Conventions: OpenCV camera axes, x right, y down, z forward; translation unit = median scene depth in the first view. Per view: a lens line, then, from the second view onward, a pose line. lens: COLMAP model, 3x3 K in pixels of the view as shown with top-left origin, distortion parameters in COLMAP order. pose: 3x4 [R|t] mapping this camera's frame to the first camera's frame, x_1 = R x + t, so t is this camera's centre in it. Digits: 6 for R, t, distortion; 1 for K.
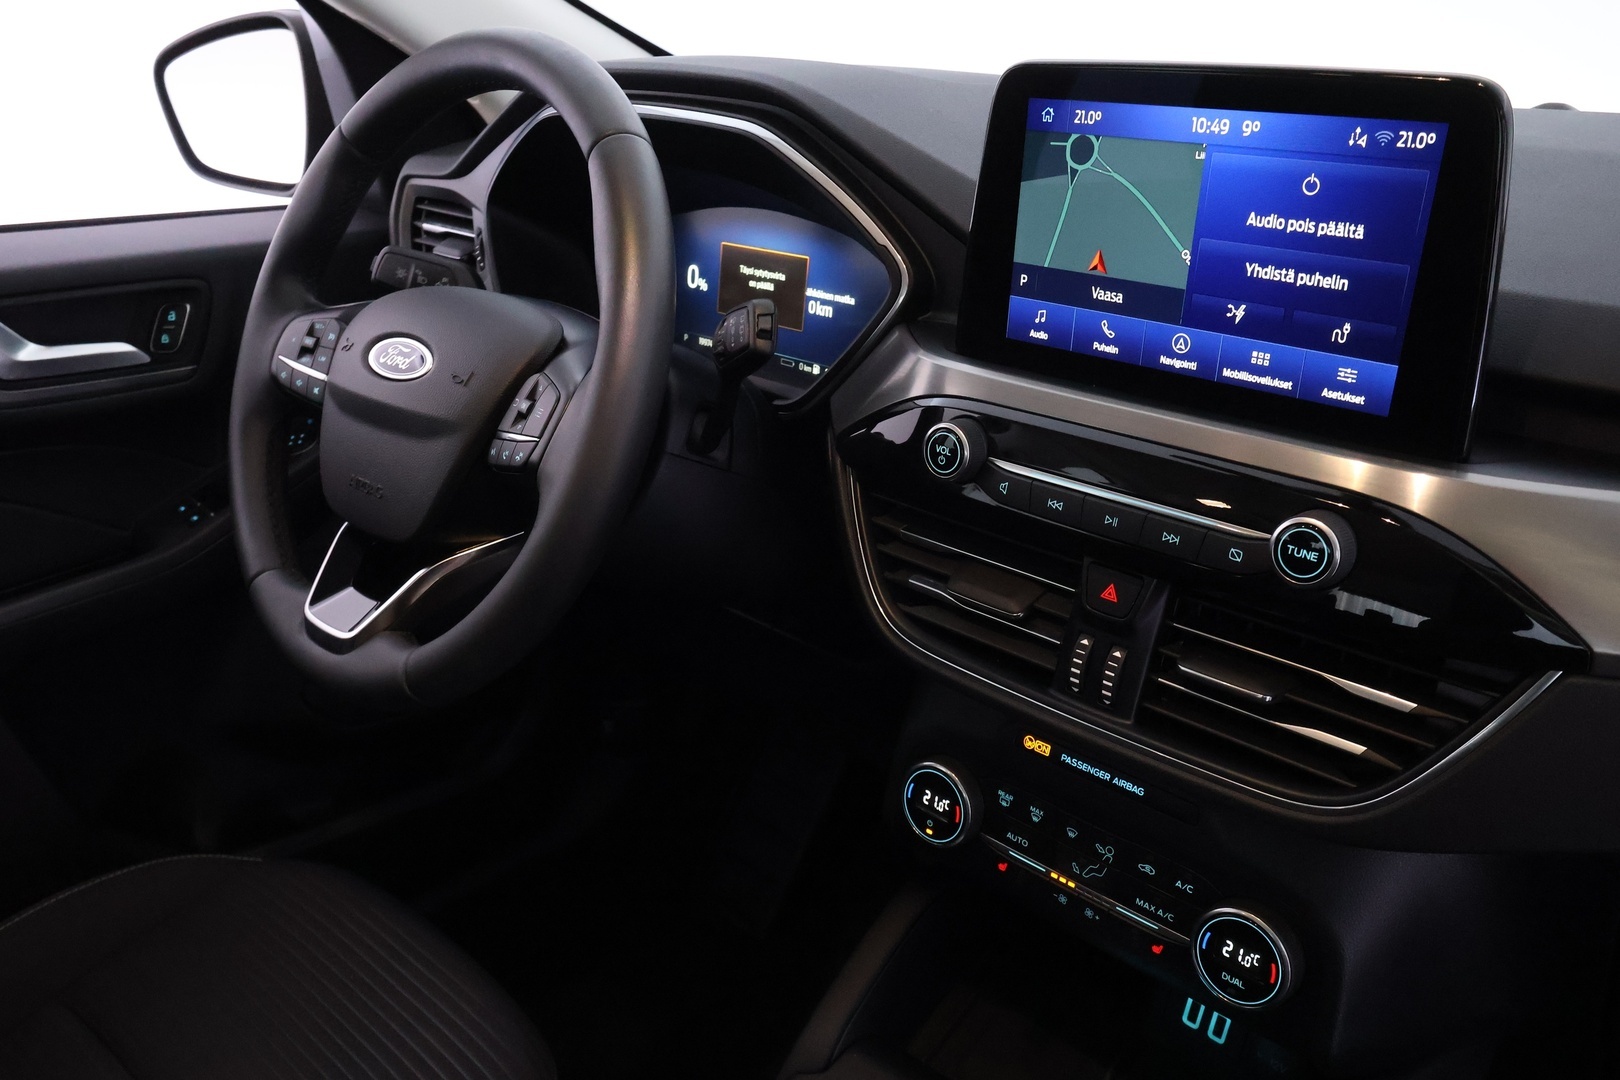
lens RADIAL K [[1268.6, 0, 810.0], [0, 1268.6, 549.1], [0, 0, 1]] dist [-0.000085, -0.004921]
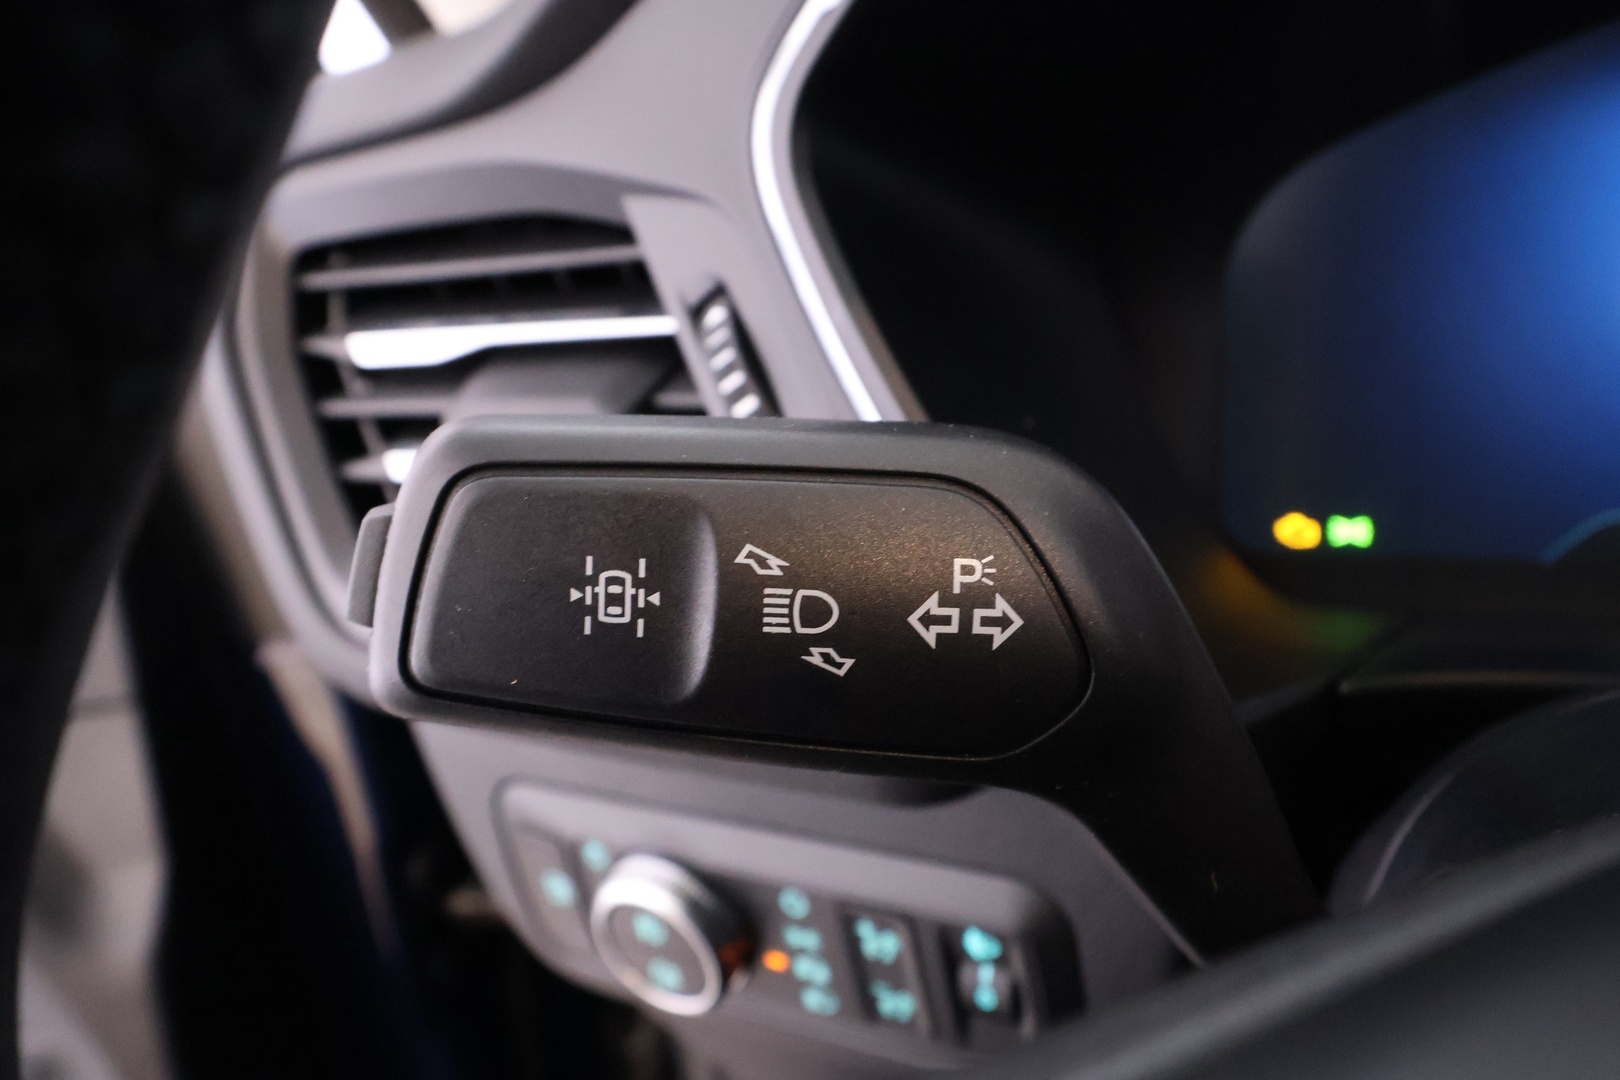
lens RADIAL K [[1268.6, 0, 799.5], [0, 1268.6, 541.0], [0, 0, 1]] dist [-0.000085, -0.004921]
pose [[0.952708, -0.229183, 0.199555, -0.494080], [0.244784, 0.967899, -0.057033, -0.316759], [-0.180078, 0.103184, 0.978225, 1.298252]]
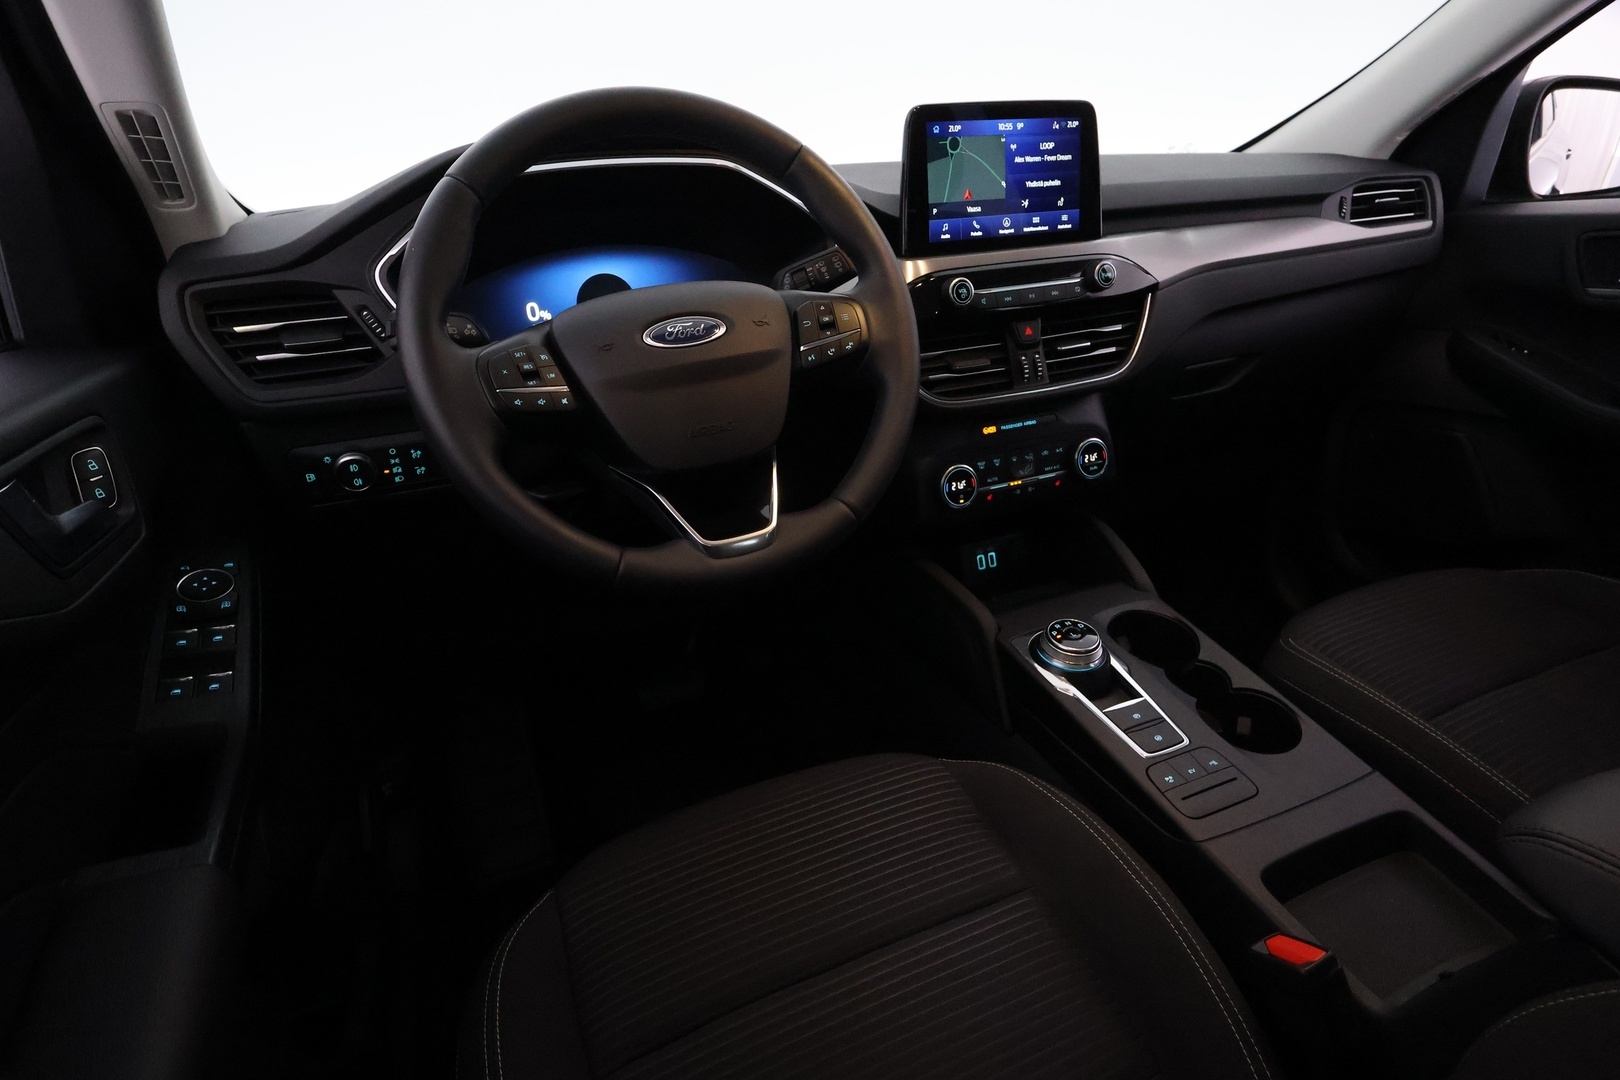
lens RADIAL K [[899.1, 0, 808.6], [0, 899.1, 549.0], [0, 0, 1]] dist [-0.012764, 0.002658]
pose [[0.383050, -0.367843, 0.847328, -1.383926], [0.417164, 0.887309, 0.196614, -0.097743], [-0.824165, 0.278162, 0.493334, 0.605350]]
